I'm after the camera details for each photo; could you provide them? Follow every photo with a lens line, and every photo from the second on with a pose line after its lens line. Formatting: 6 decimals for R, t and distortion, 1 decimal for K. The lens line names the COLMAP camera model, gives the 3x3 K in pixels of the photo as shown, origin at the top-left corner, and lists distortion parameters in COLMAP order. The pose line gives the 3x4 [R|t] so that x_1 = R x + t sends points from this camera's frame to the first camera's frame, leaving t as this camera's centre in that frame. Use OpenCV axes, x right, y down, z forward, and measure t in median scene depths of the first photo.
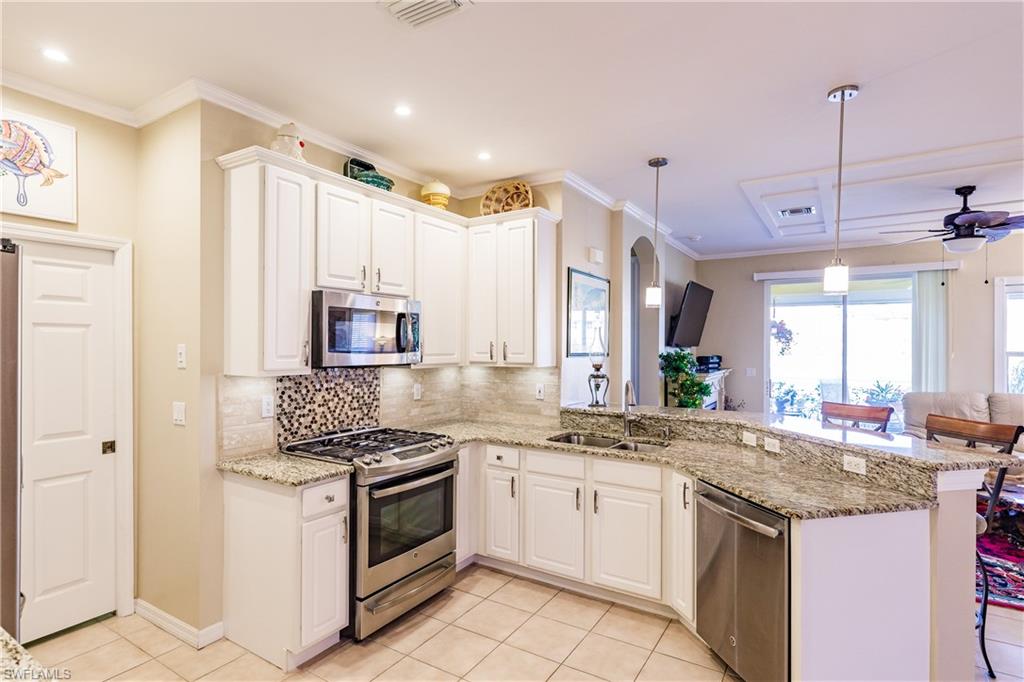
lens RADIAL K [[520.1, 0, 510.1], [0, 520.1, 348.1], [0, 0, 1]] dist [-0.000534, 0.000652]
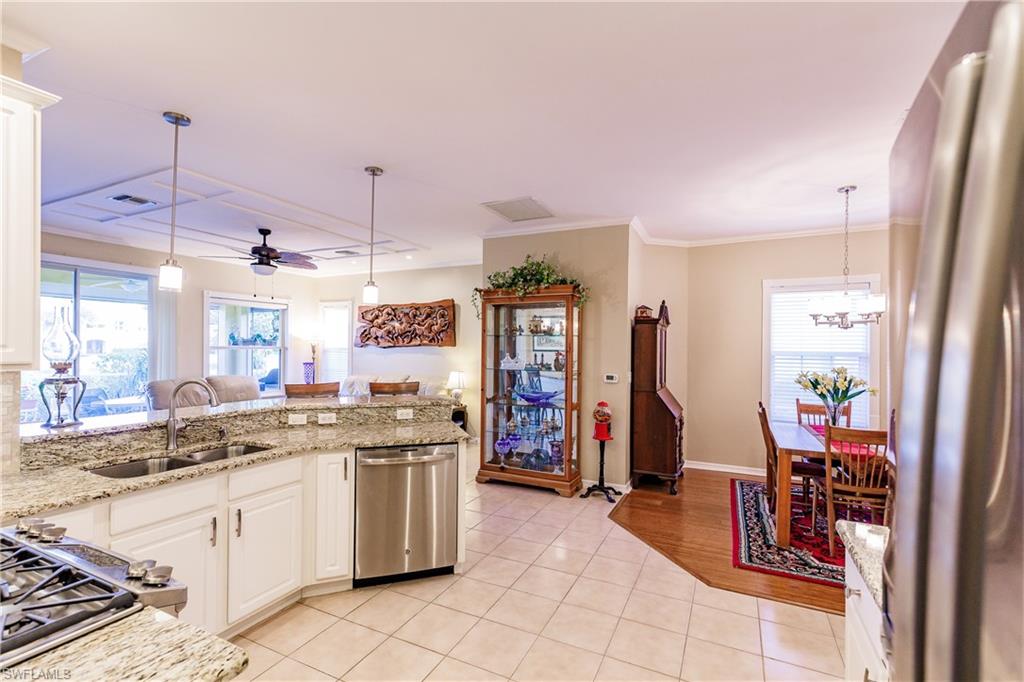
lens RADIAL K [[457.8, 0, 509.7], [0, 457.8, 348.7], [0, 0, 1]] dist [0.009590, 0.000679]
pose [[-0.101326, -0.004402, 0.994844, -0.539649], [-0.004189, 0.999983, 0.003998, 0.009707], [-0.994844, -0.003762, -0.101343, 0.566097]]
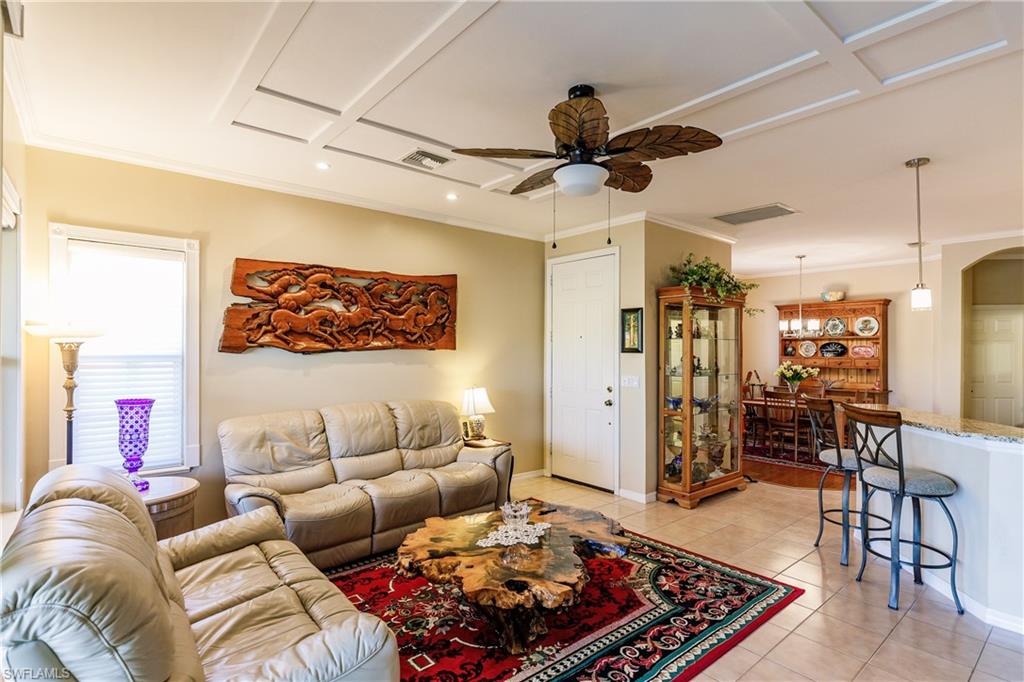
lens RADIAL K [[507.0, 0, 517.0], [0, 507.0, 347.8], [0, 0, 1]] dist [-0.004875, 0.000053]
pose [[-0.952303, -0.008886, 0.305024, 0.933689], [-0.007011, 0.999949, 0.007242, -0.008389], [-0.305073, 0.004758, -0.952317, 1.964813]]
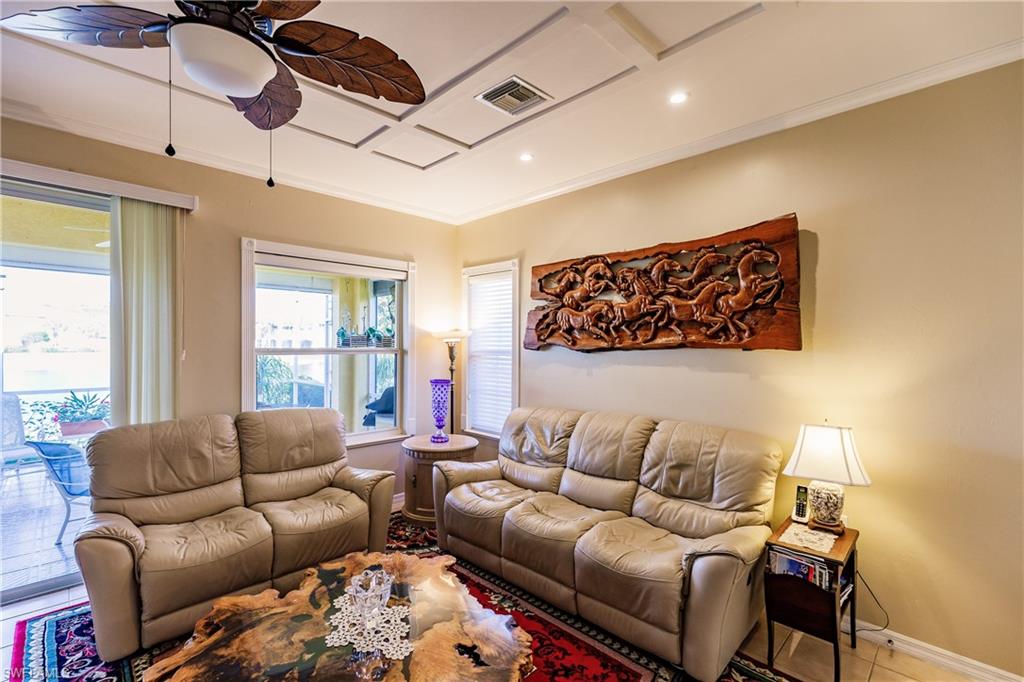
lens RADIAL K [[457.8, 0, 508.5], [0, 457.8, 346.5], [0, 0, 1]] dist [0.009590, 0.000679]
pose [[0.229709, -0.005816, 0.973242, 0.731114], [-0.000753, 0.999981, 0.006154, -0.000864], [-0.973259, -0.002146, 0.229700, 0.890885]]
